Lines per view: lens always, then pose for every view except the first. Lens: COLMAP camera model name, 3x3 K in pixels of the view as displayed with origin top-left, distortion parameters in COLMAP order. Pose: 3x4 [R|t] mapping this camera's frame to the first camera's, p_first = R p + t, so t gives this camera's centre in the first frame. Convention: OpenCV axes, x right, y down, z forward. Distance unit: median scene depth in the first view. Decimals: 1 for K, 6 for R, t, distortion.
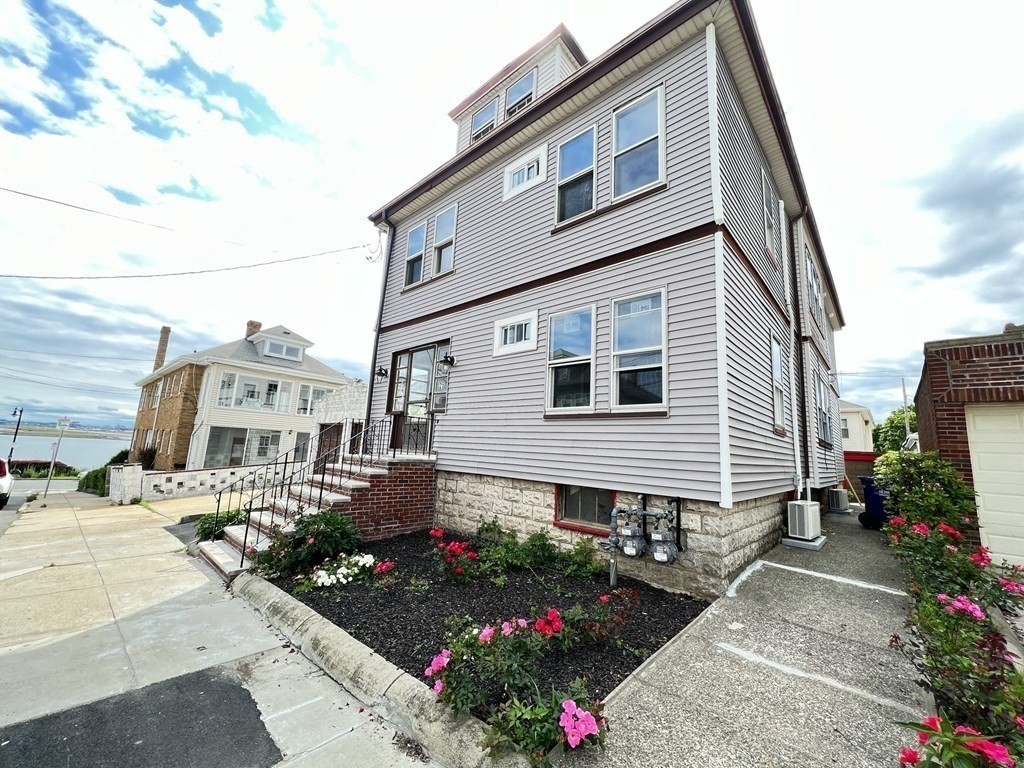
lens RADIAL K [[410.0, 0, 512.0], [0, 410.0, 384.0], [0, 0, 1]] dist [0.000409, -0.000005]
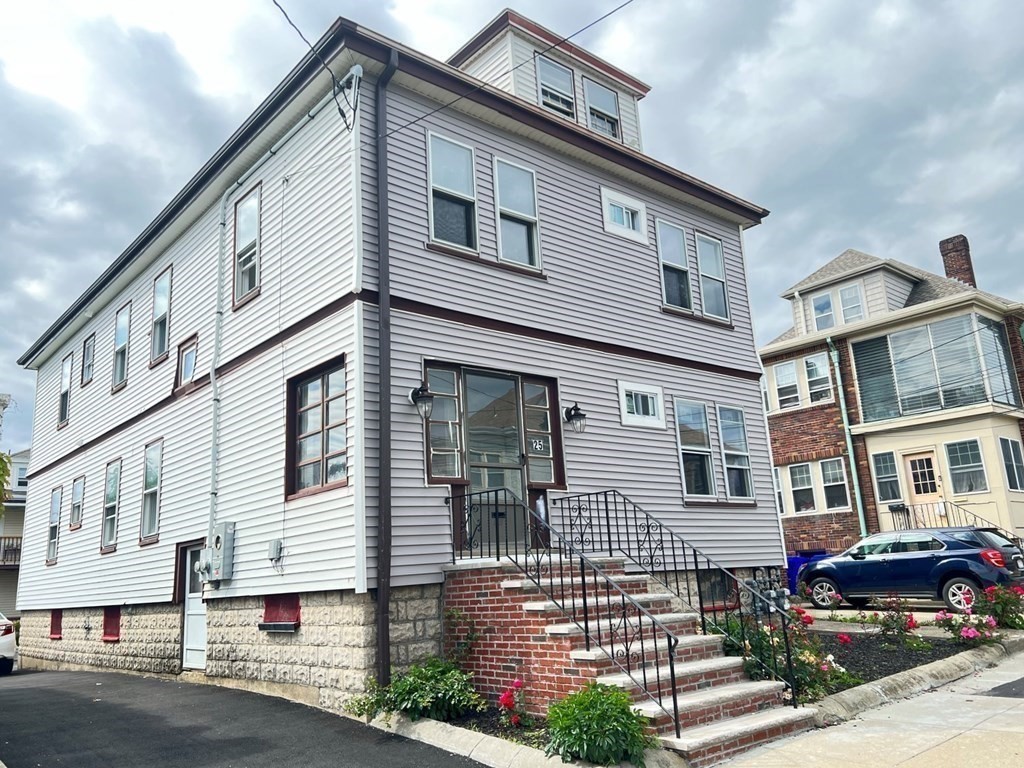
lens RADIAL K [[790.9, 0, 512.0], [0, 790.9, 384.0], [0, 0, 1]] dist [-0.000005, 0.001527]
pose [[0.120937, 0.181554, 0.975916, -1.715470], [-0.102054, 0.980197, -0.169703, 0.150445], [-0.987400, -0.079072, 0.137071, 1.079492]]
